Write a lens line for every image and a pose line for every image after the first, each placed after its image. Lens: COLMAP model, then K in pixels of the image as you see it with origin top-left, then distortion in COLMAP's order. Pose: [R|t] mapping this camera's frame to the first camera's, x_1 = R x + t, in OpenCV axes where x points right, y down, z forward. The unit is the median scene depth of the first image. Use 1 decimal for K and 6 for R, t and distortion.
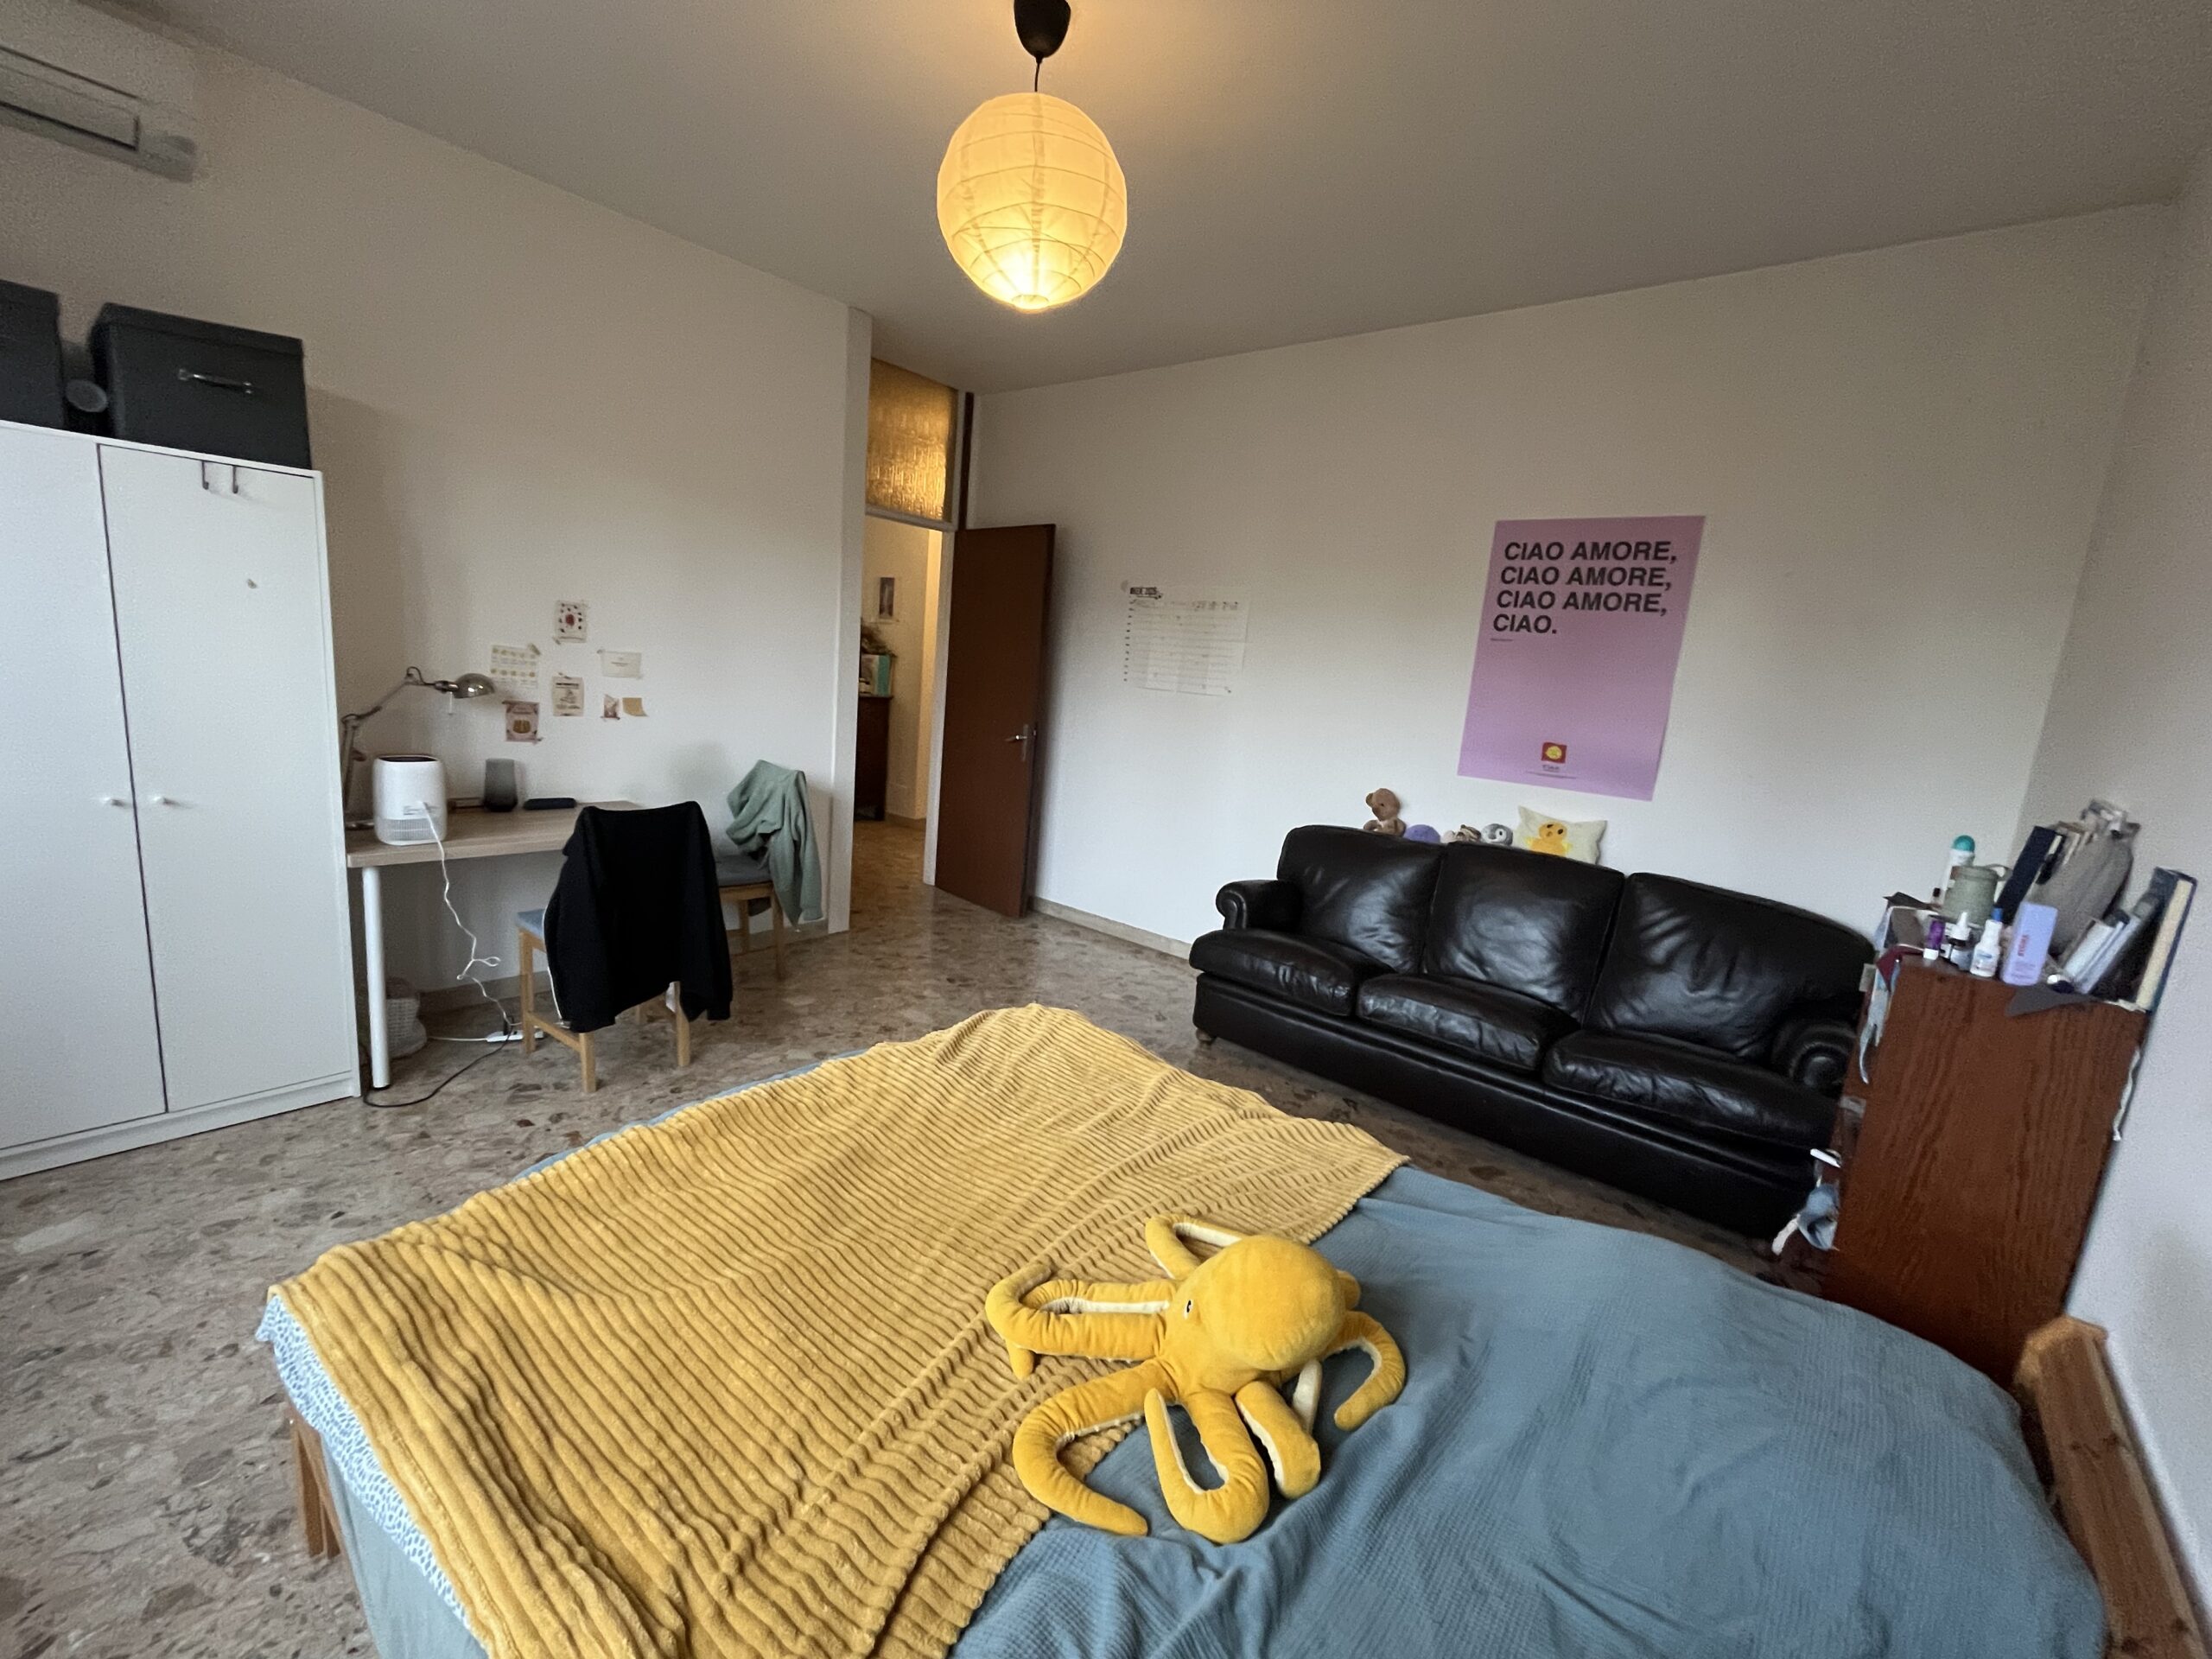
lens RADIAL K [[917.9, 0, 1106.7], [0, 917.9, 827.3], [0, 0, 1]] dist [-0.003716, -0.000719]
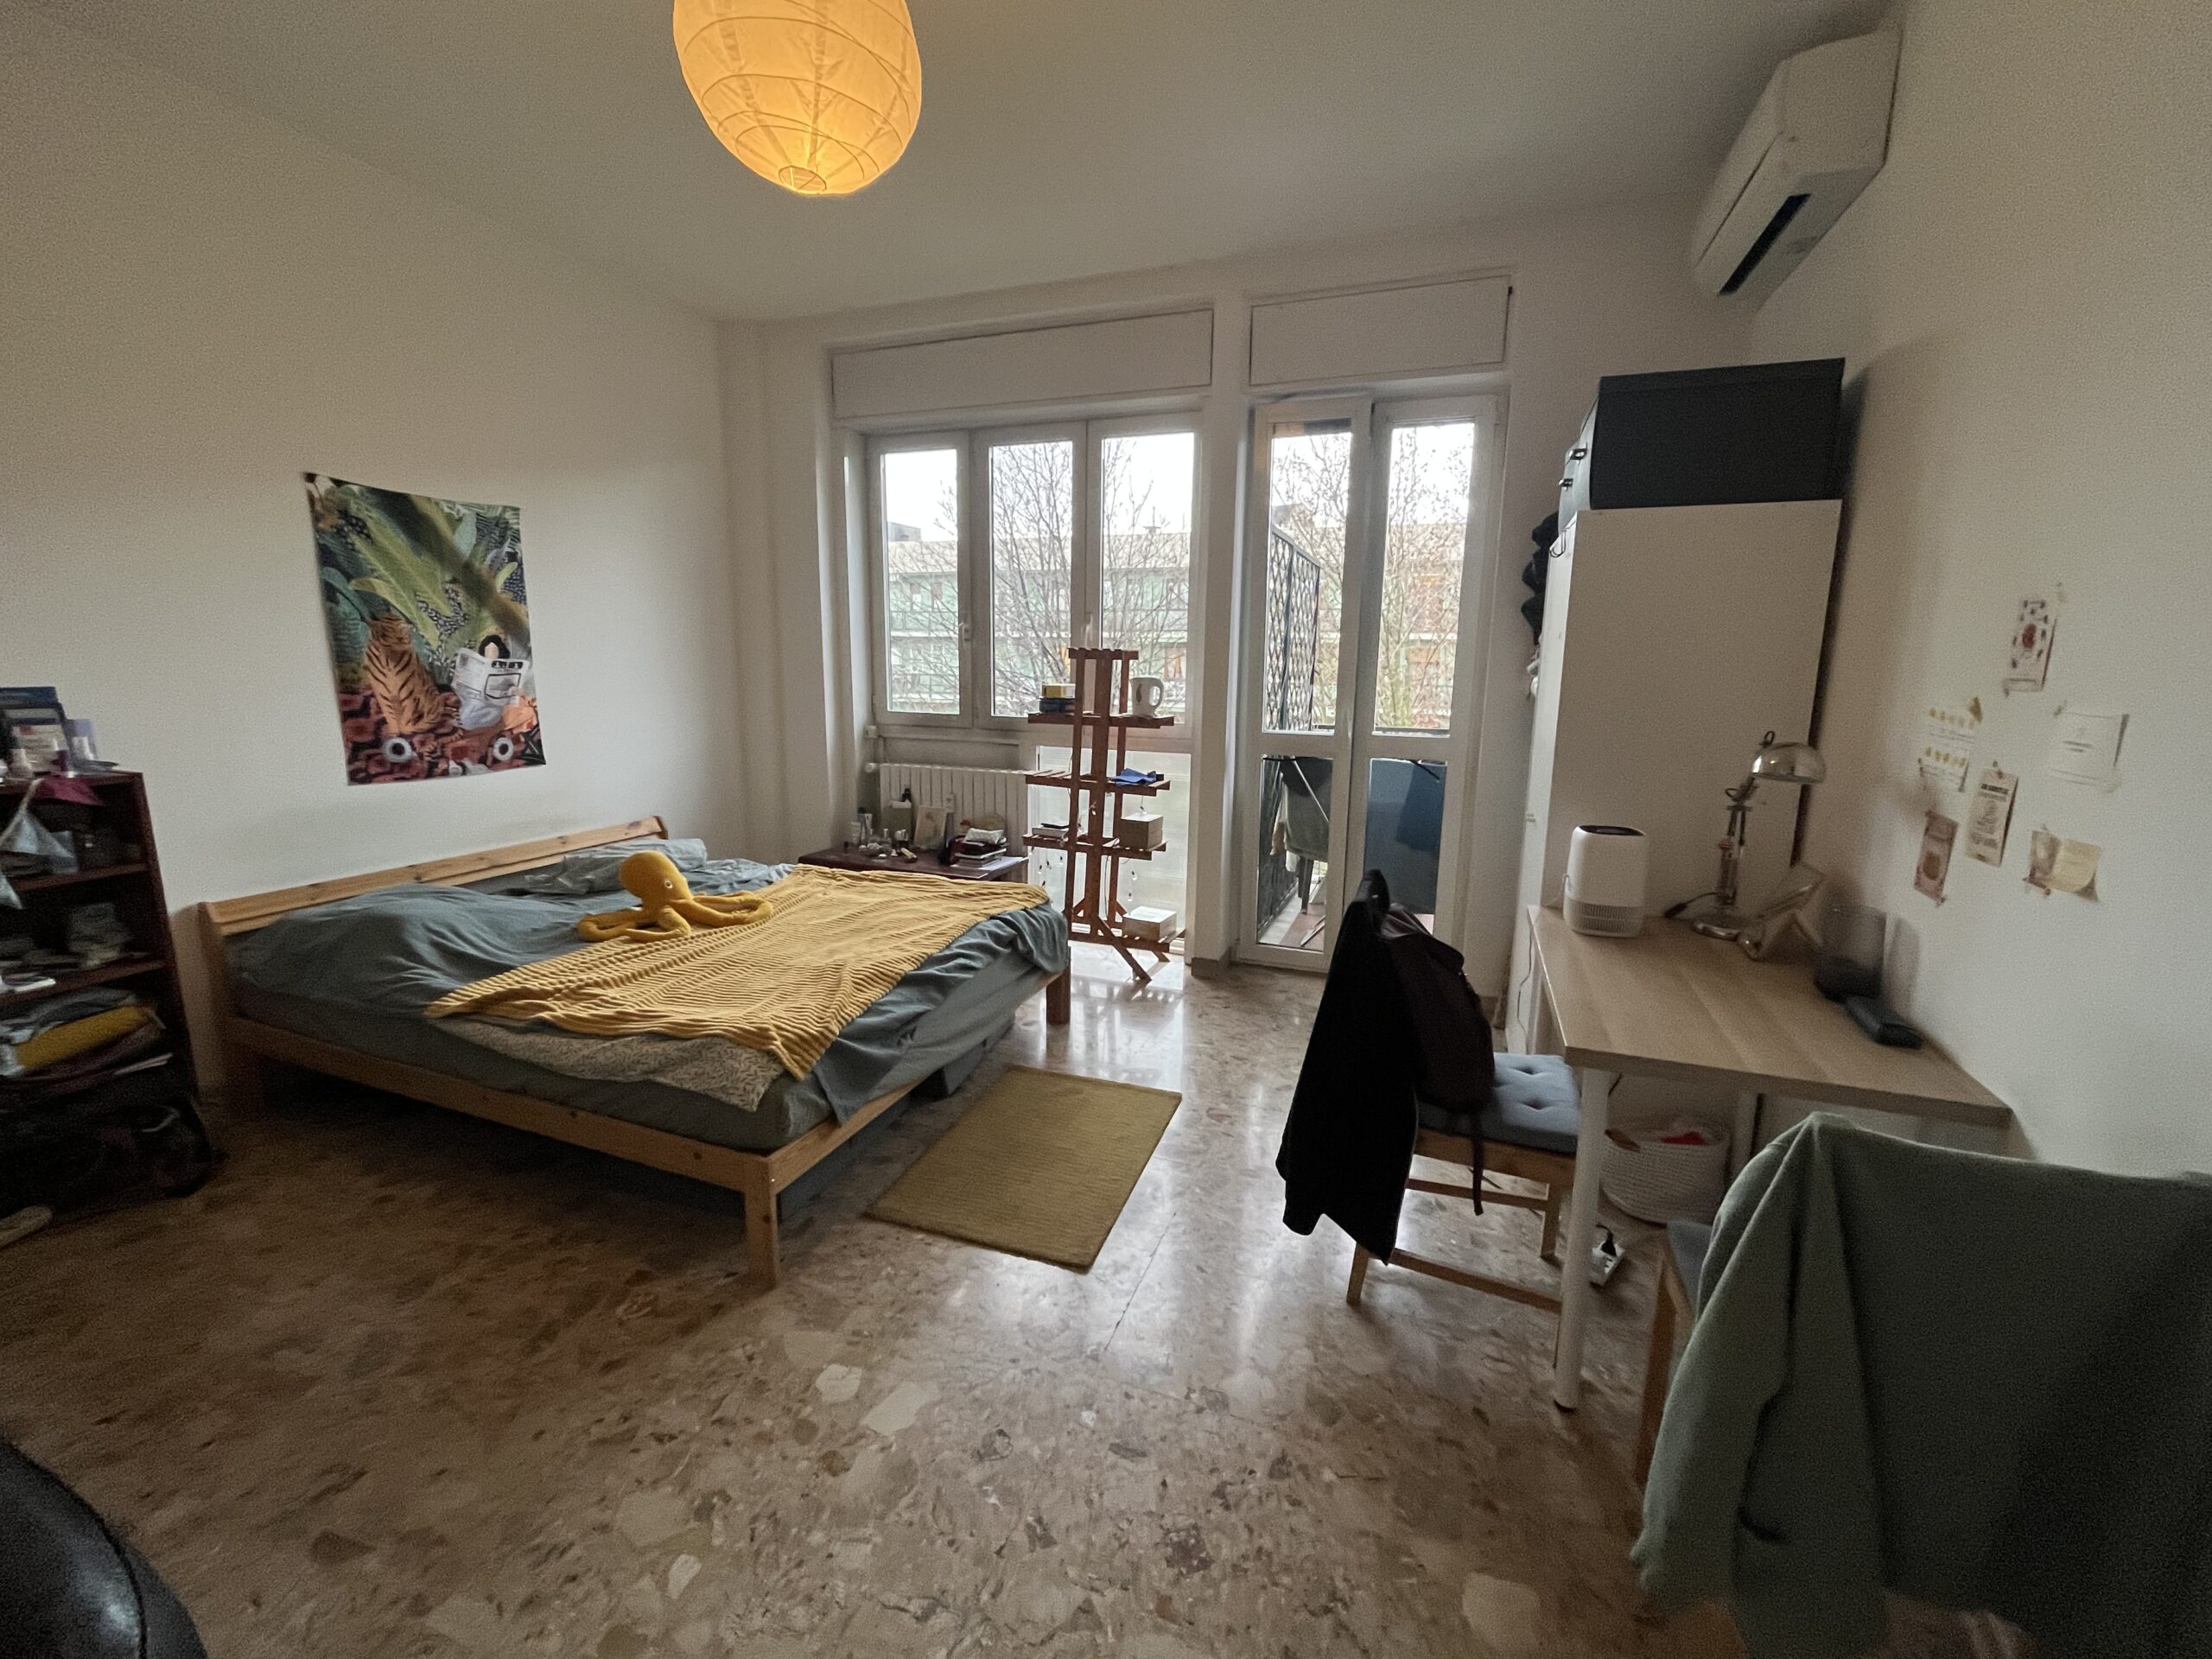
lens RADIAL K [[917.9, 0, 1106.7], [0, 917.9, 827.3], [0, 0, 1]] dist [-0.003716, -0.000719]
pose [[-0.942647, -0.035877, -0.331857, -0.056987], [-0.146859, 0.937387, 0.315814, -0.215080], [0.299748, 0.346437, -0.888894, 1.270618]]
